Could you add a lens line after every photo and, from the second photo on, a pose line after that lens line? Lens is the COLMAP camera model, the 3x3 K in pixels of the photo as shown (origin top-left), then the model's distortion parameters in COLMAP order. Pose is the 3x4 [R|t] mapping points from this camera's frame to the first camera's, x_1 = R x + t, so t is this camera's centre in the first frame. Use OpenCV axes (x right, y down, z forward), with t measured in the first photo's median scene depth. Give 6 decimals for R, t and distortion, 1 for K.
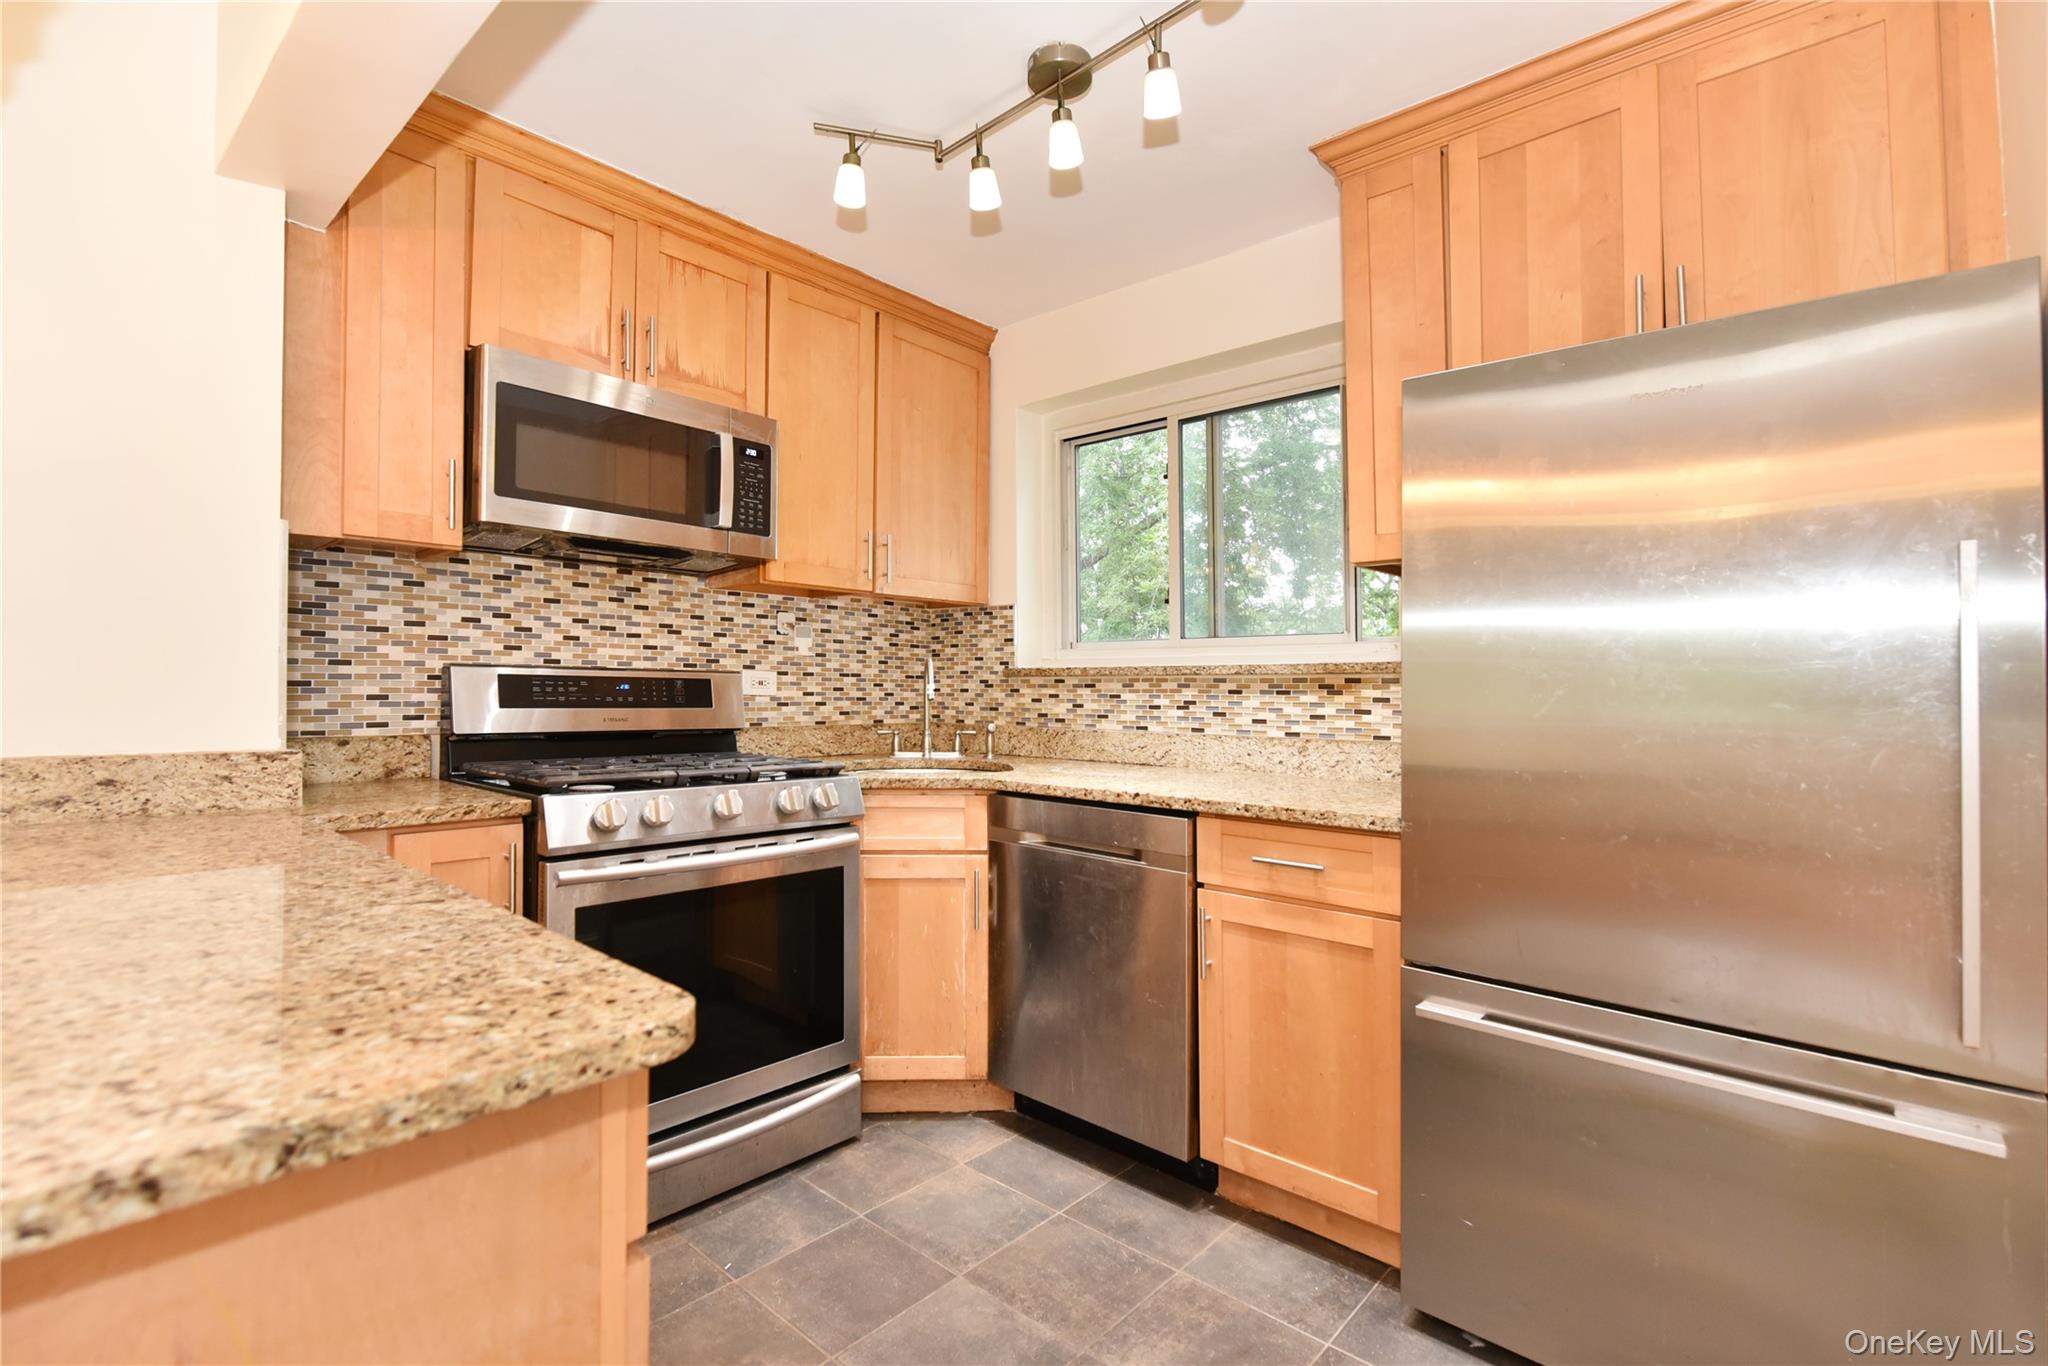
lens RADIAL K [[902.2, 0, 1067.9], [0, 902.2, 651.8], [0, 0, 1]] dist [-0.008215, -0.001238]
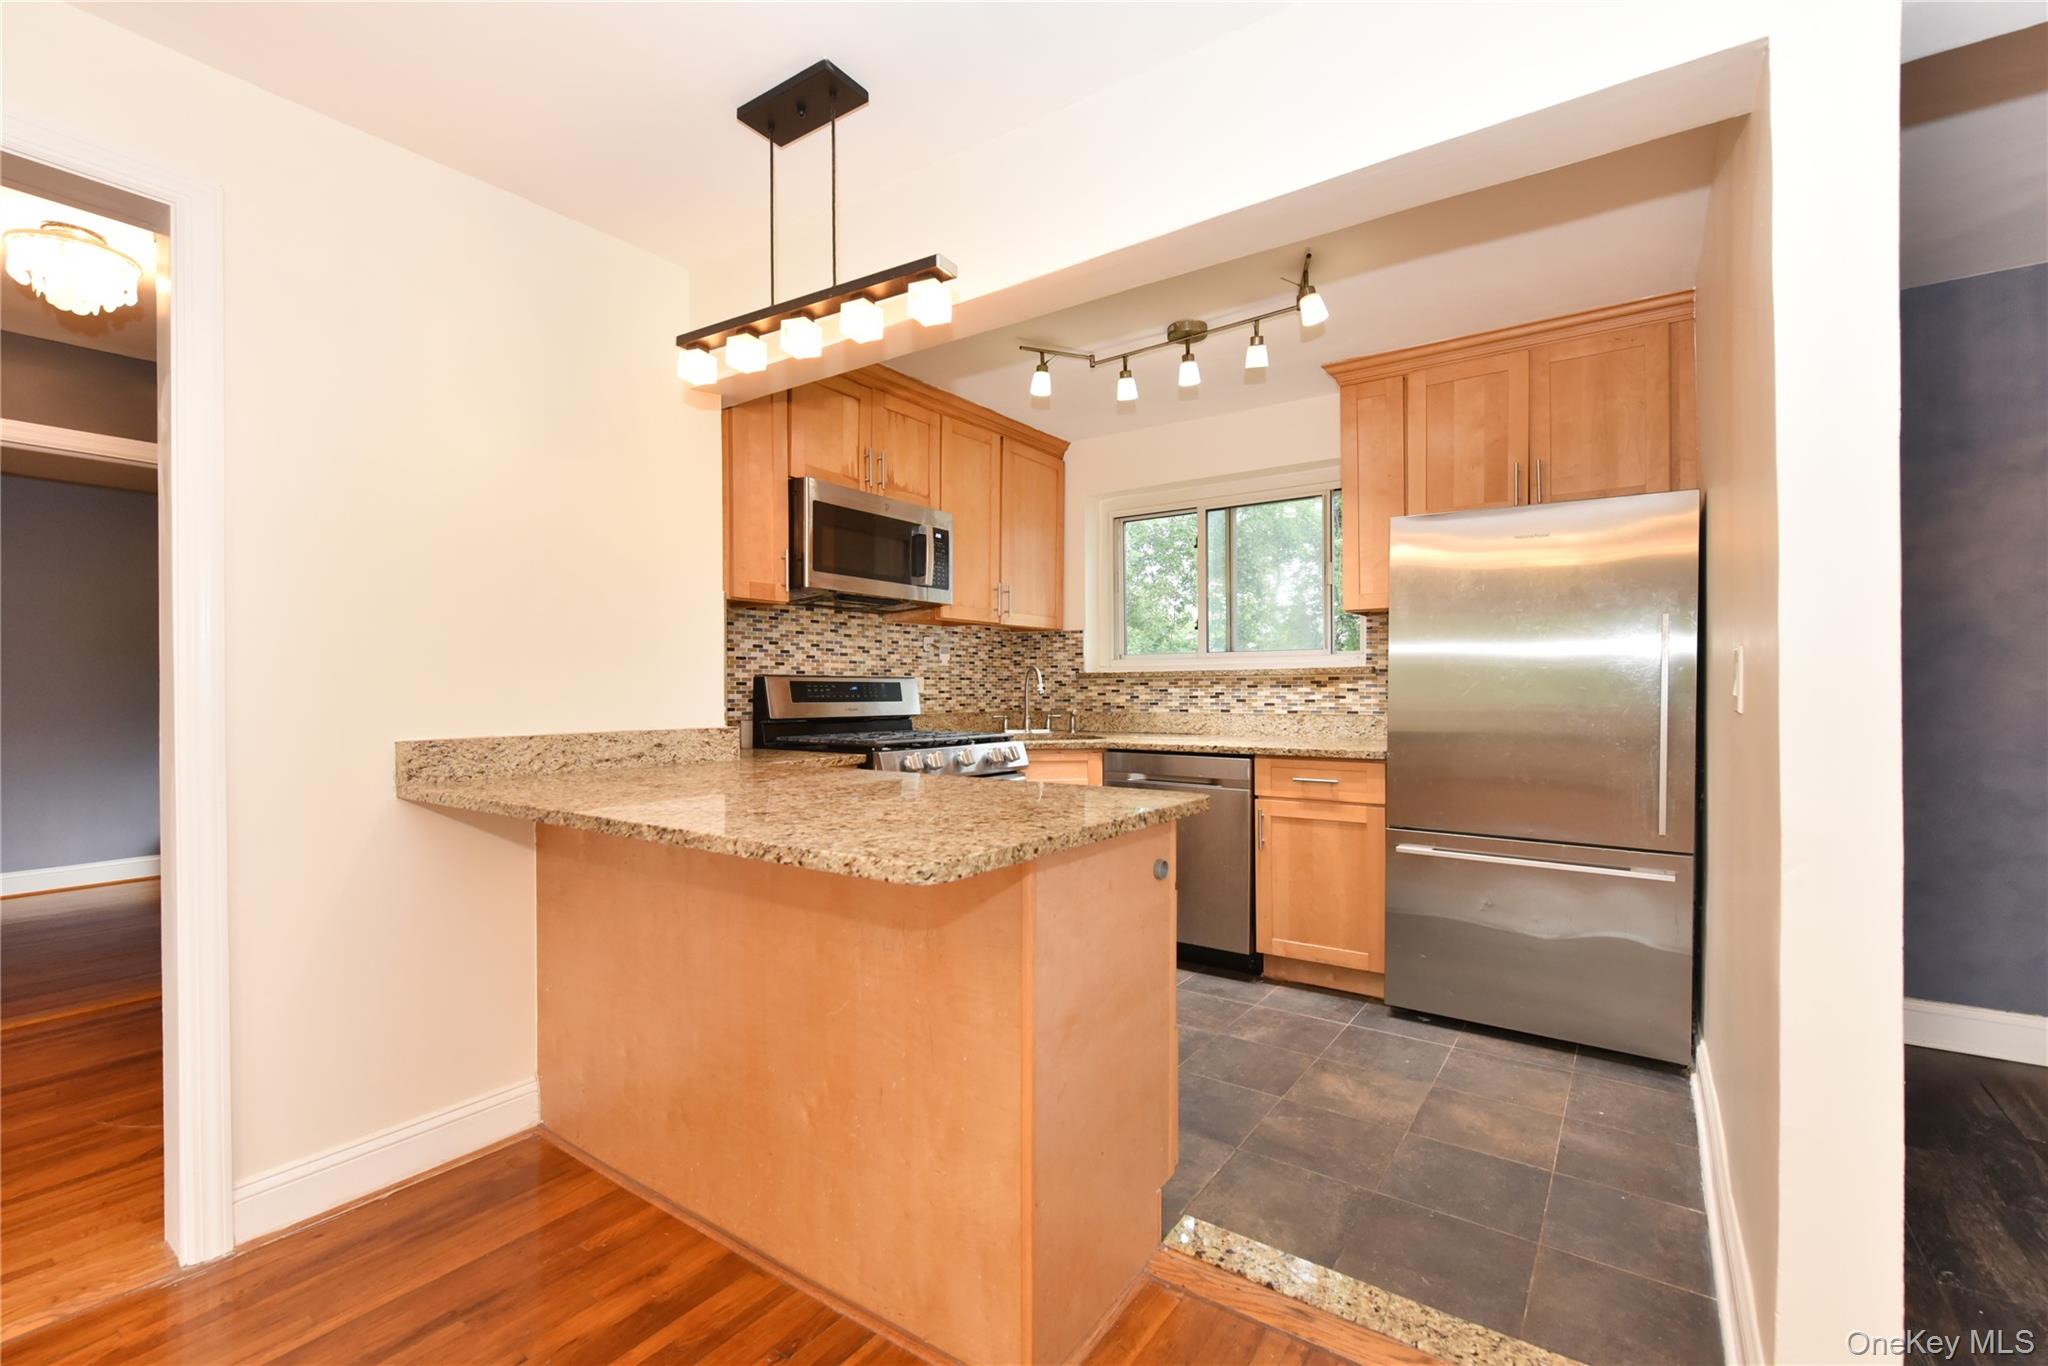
lens RADIAL K [[822.1, 0, 971.0], [0, 822.1, 688.3], [0, 0, 1]] dist [-0.009194, 0.000665]
pose [[0.999775, -0.012237, 0.017343, -0.338417], [0.011529, 0.999119, 0.040350, -0.016608], [-0.017821, -0.040141, 0.999035, -0.444015]]
